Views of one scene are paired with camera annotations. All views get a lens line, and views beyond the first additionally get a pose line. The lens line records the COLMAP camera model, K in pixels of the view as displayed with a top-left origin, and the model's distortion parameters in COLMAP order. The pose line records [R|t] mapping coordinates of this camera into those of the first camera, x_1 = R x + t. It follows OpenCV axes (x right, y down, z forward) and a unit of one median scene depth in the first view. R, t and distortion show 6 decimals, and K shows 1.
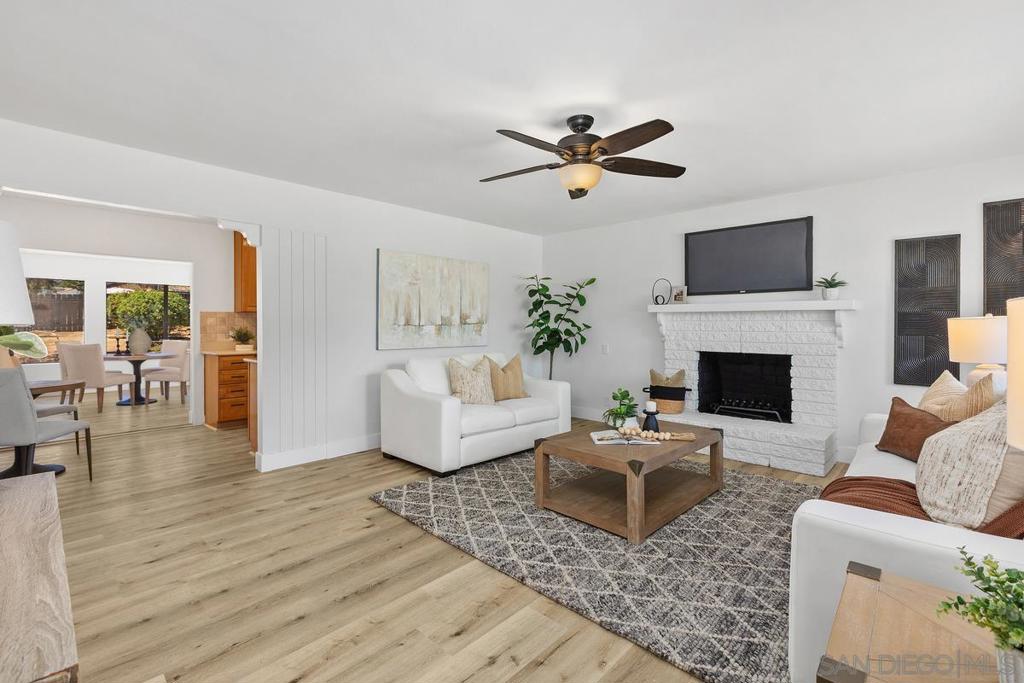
lens RADIAL K [[456.1, 0, 517.0], [0, 456.1, 325.0], [0, 0, 1]] dist [-0.000248, -0.000236]
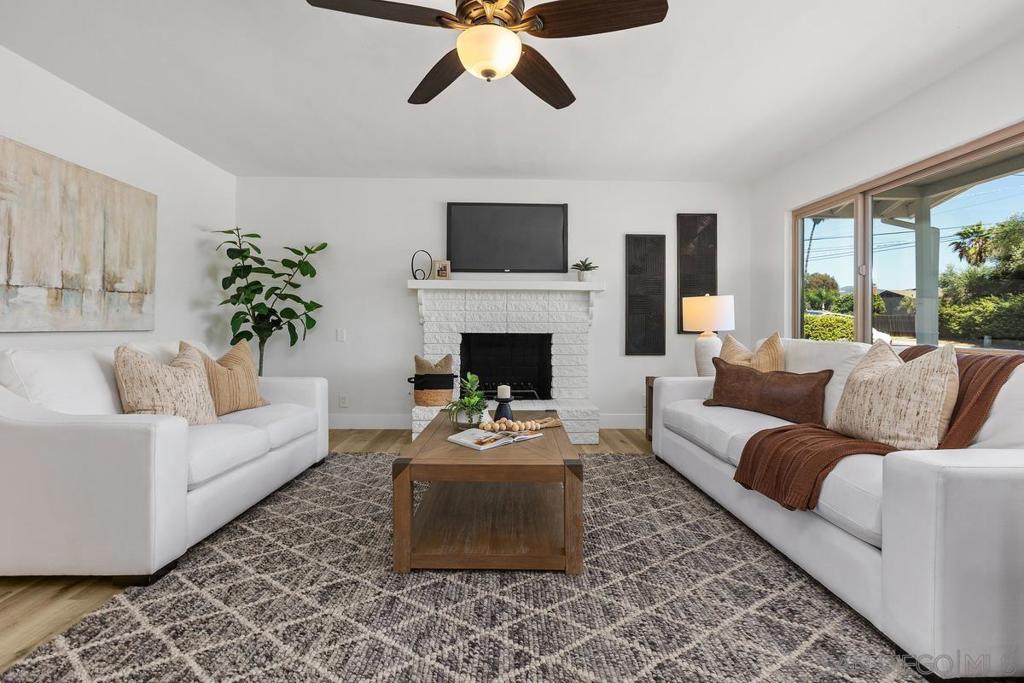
lens RADIAL K [[456.0, 0, 511.6], [0, 456.0, 320.3], [0, 0, 1]] dist [-0.001818, 0.000069]
pose [[0.715109, 0.010811, 0.698929, -0.202868], [-0.004007, 0.999927, -0.011367, 0.050148], [-0.699002, 0.005328, 0.715100, 0.335704]]
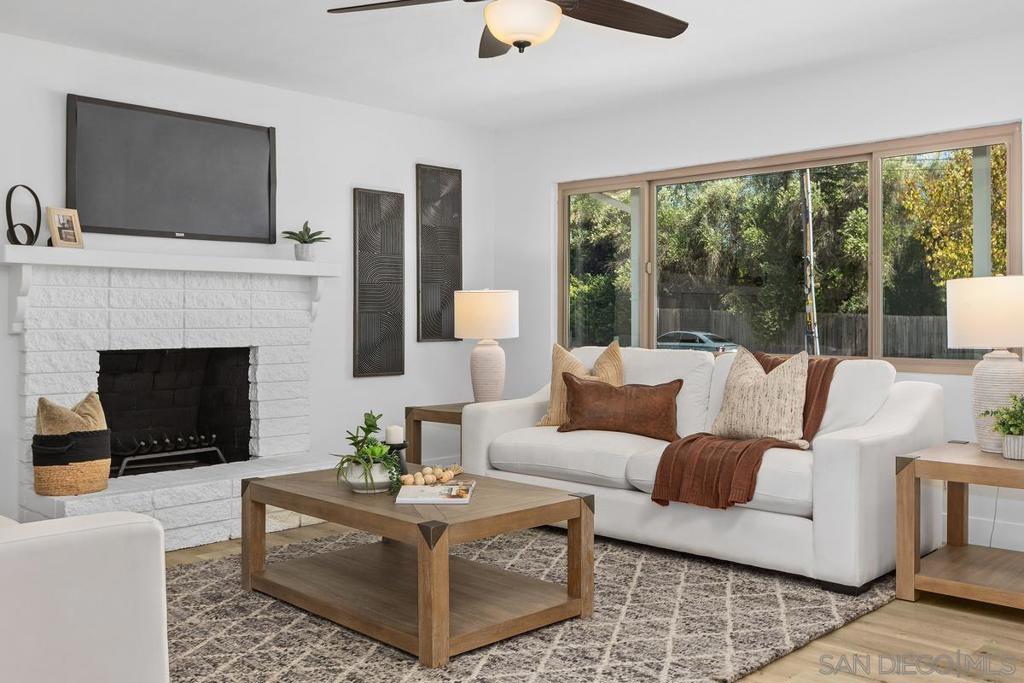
lens RADIAL K [[934.3, 0, 512.0], [0, 934.3, 313.0], [0, 0, 1]] dist [-0.006415, 0.002453]
pose [[0.020116, 0.004281, 0.999788, -0.677709], [0.000207, 0.999991, -0.004286, 0.027226], [-0.999798, 0.000293, 0.020115, 0.663750]]
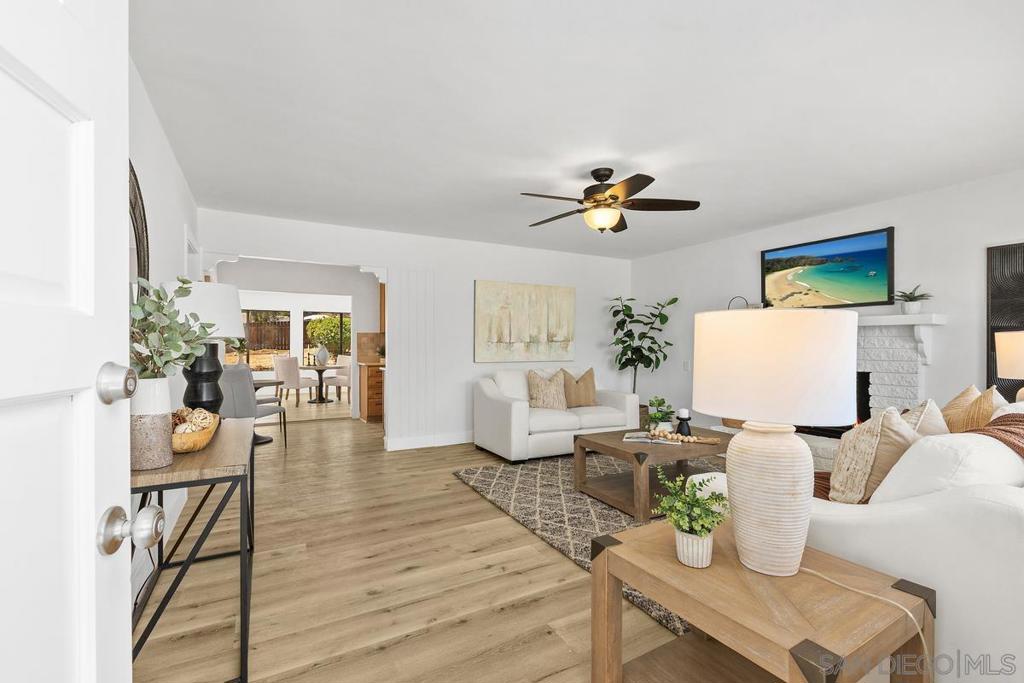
lens RADIAL K [[452.8, 0, 512.0], [0, 452.8, 341.5], [0, 0, 1]] dist [-0.000676, 0.000130]
pose [[0.950657, -0.002258, -0.310237, 0.189918], [-0.000514, 0.999961, -0.008855, 0.010149], [0.310245, 0.008577, 0.950618, -0.147665]]
